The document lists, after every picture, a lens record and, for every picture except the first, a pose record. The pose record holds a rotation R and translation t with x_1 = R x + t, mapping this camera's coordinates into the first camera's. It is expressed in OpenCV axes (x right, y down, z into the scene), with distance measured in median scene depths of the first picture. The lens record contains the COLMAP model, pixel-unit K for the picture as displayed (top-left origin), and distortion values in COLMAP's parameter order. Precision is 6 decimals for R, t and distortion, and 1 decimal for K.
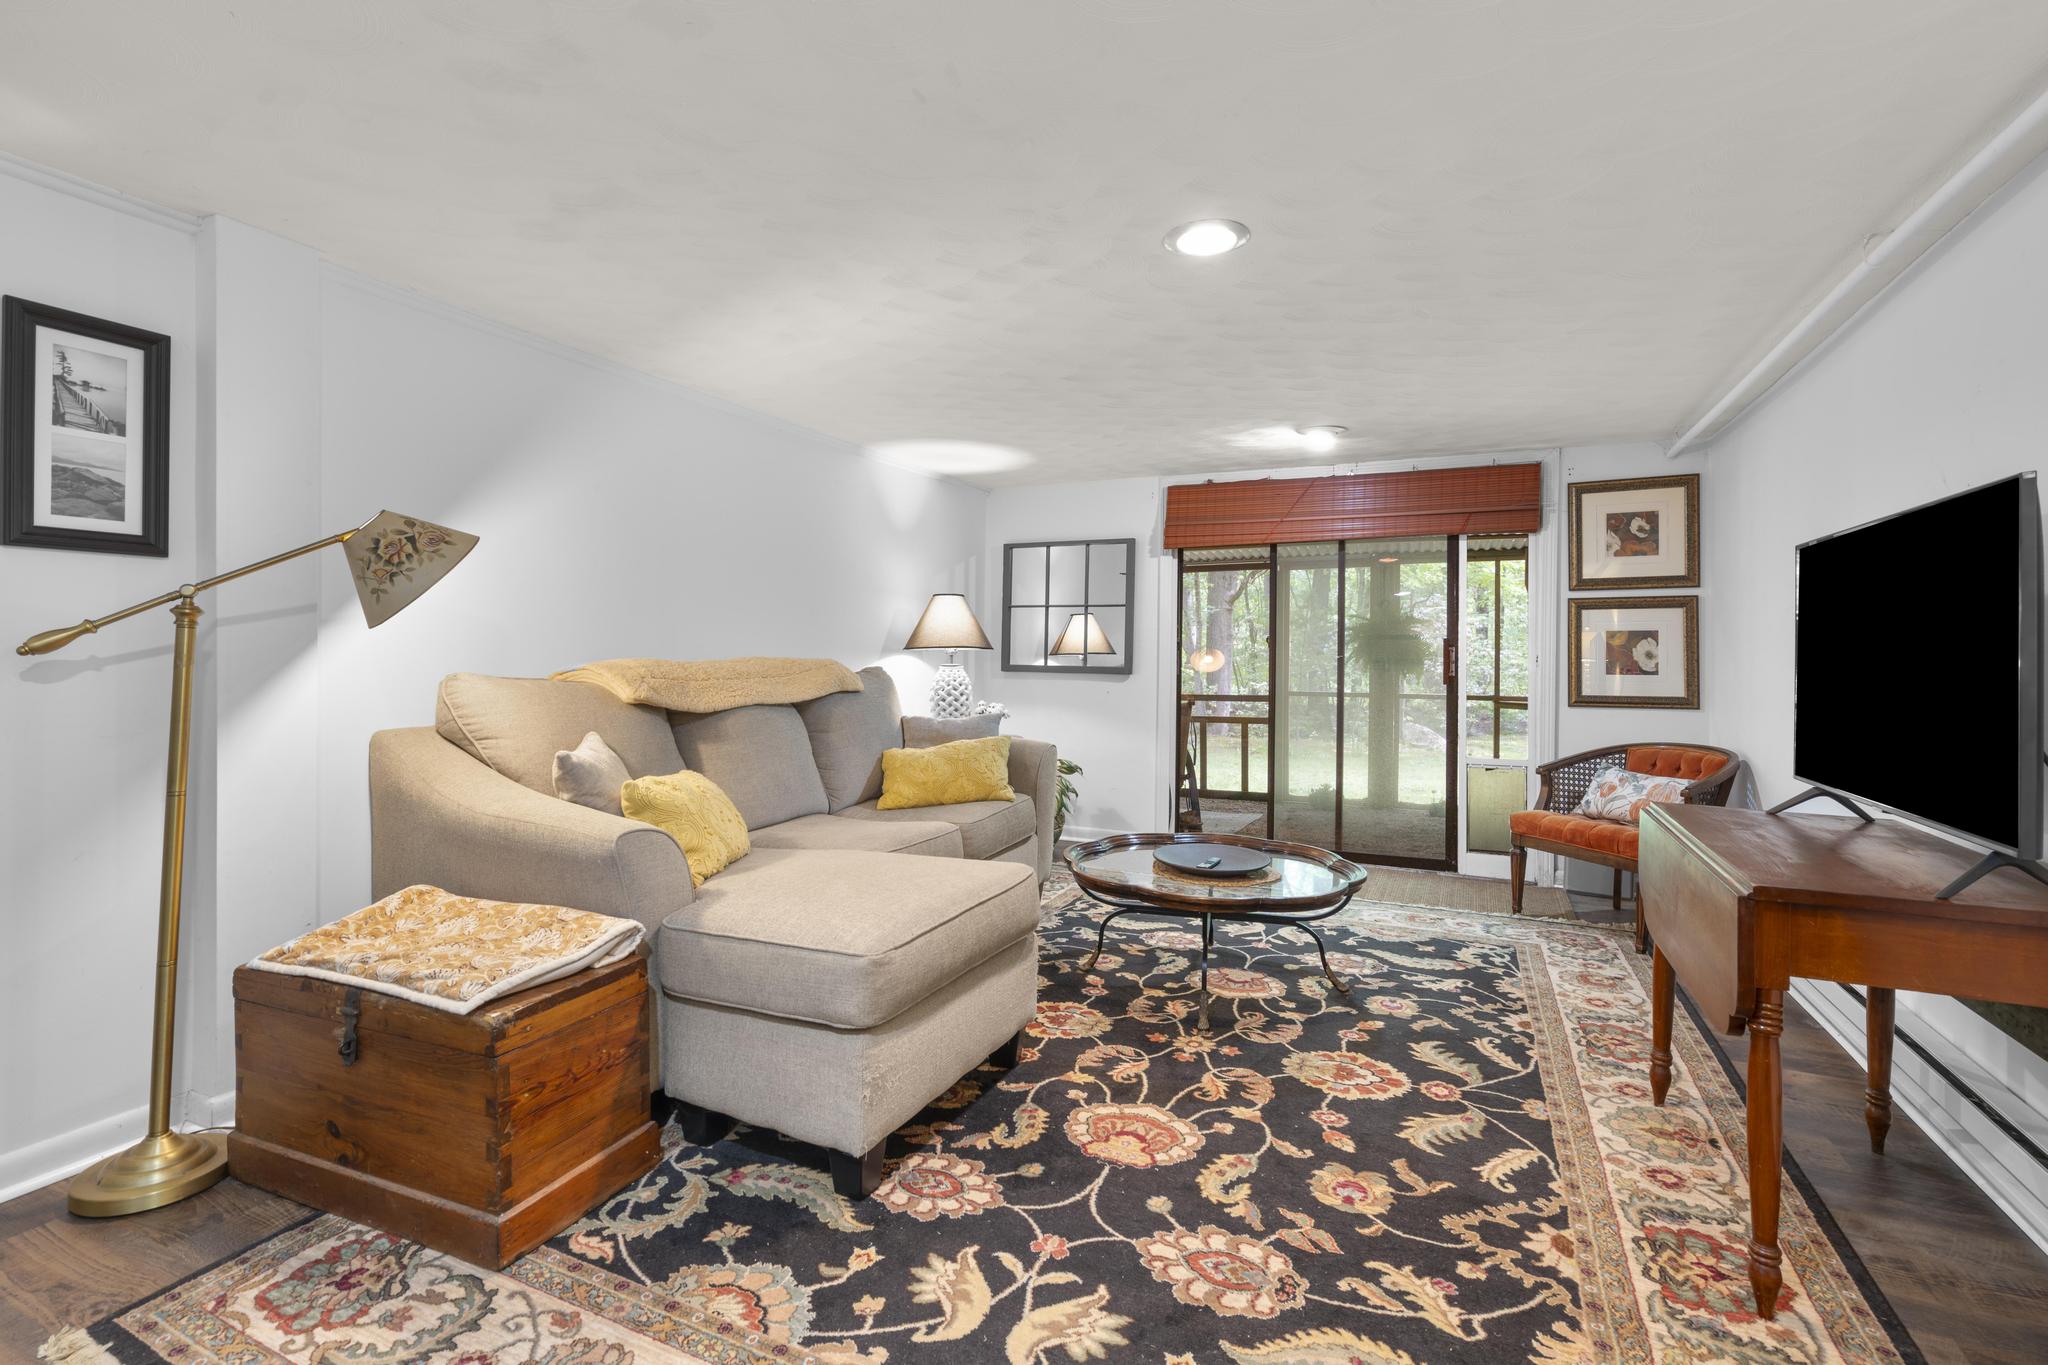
lens RADIAL K [[942.4, 0, 1029.9], [0, 942.4, 672.4], [0, 0, 1]] dist [0.013630, 0.002799]
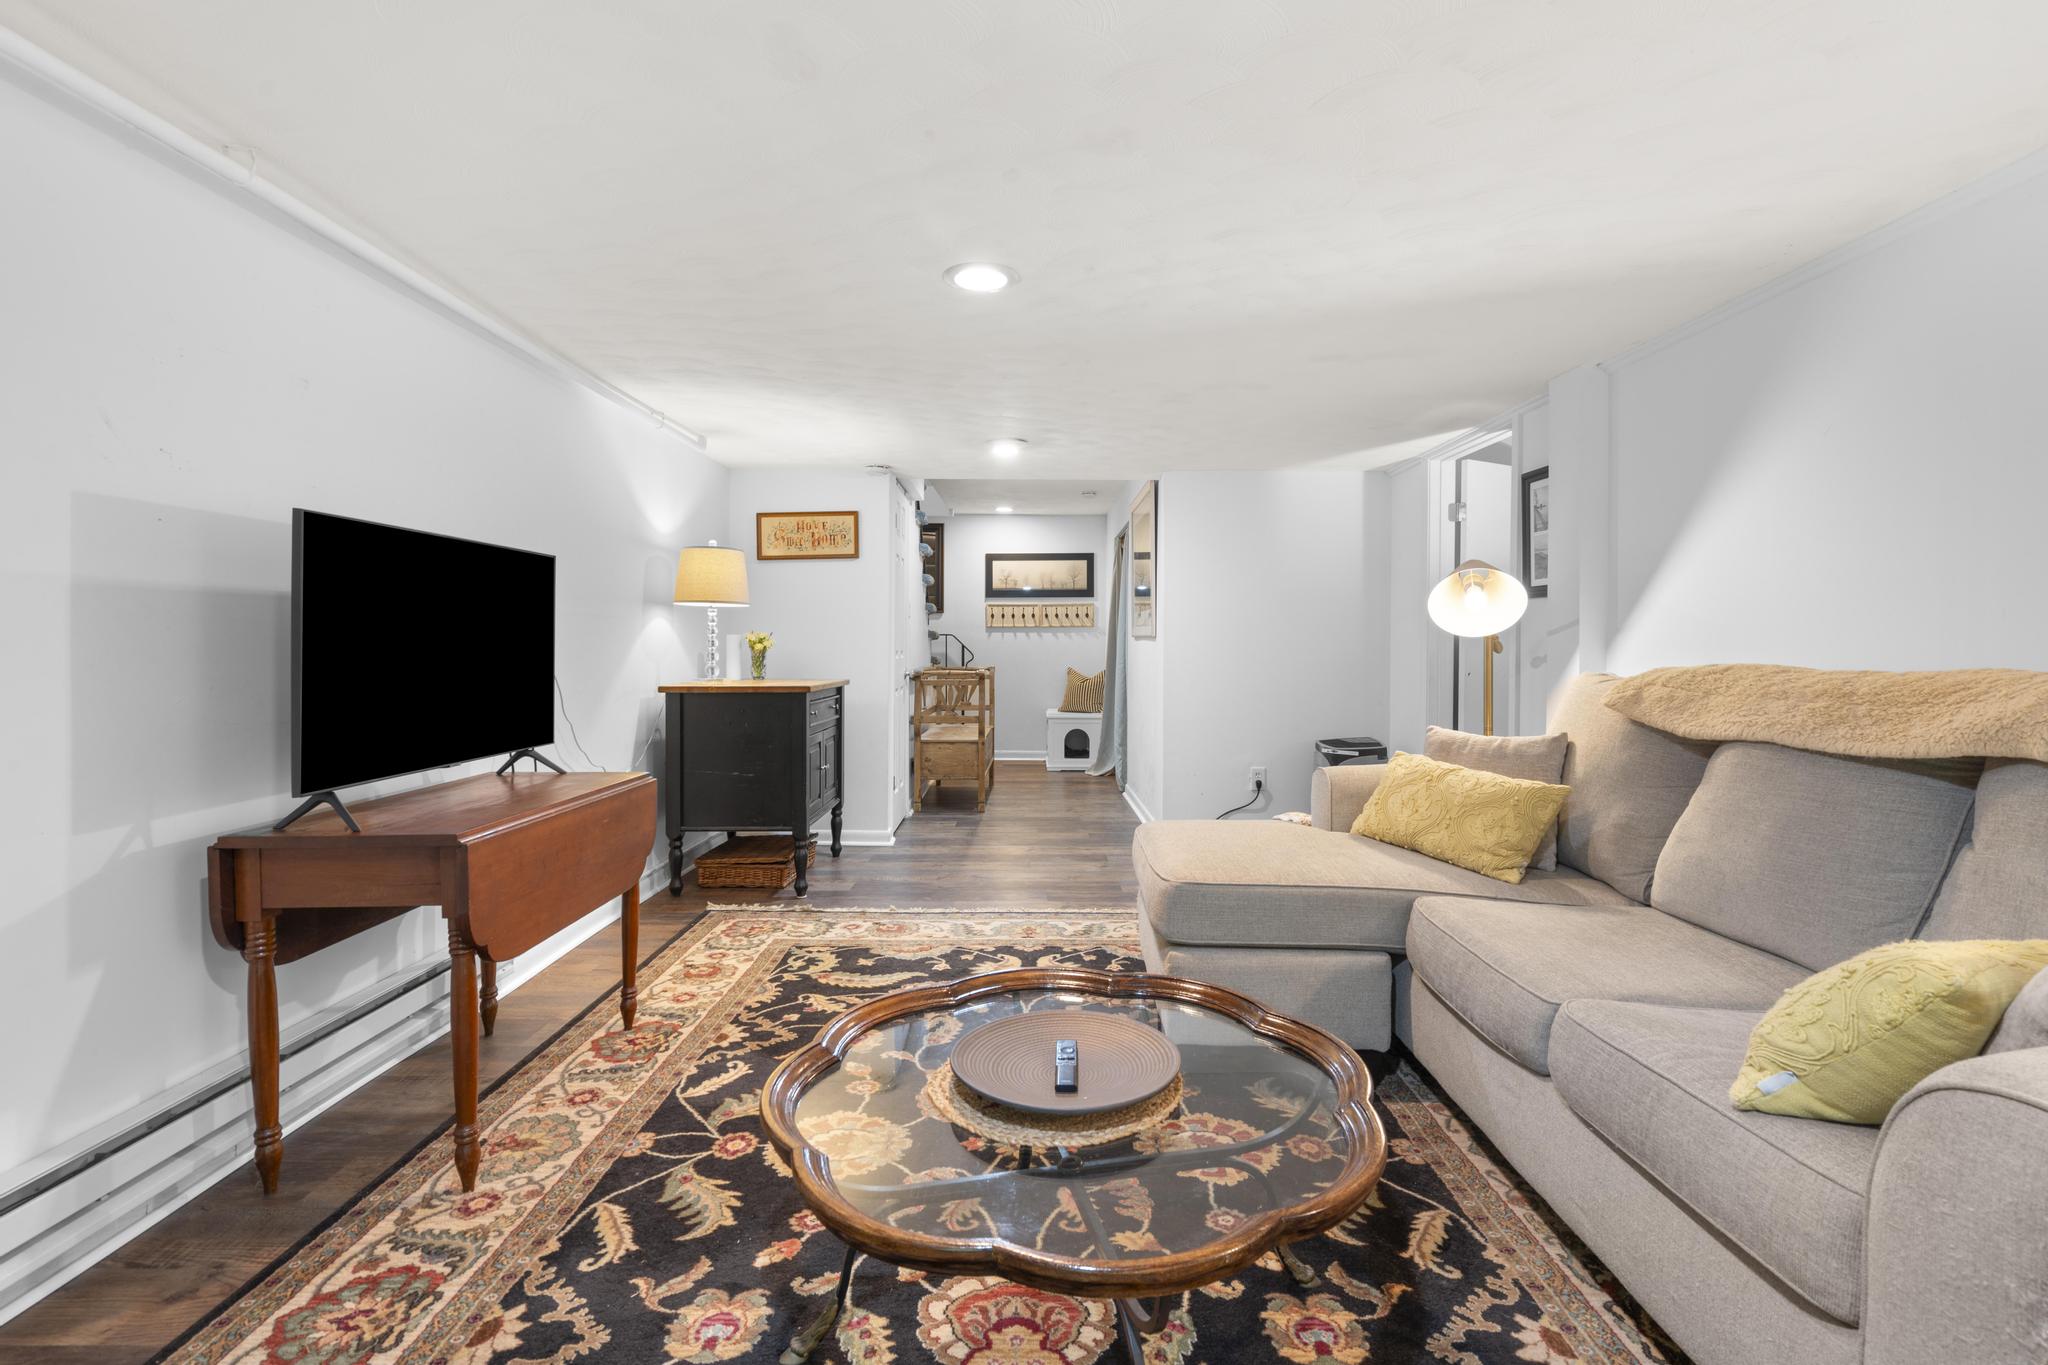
lens RADIAL K [[942.4, 0, 1021.8], [0, 942.4, 674.6], [0, 0, 1]] dist [0.013630, 0.002799]
pose [[-0.914236, 0.002578, -0.405174, 0.604653], [-0.019562, 0.998533, 0.050493, -0.046057], [0.404710, 0.054089, -0.912844, 2.090156]]
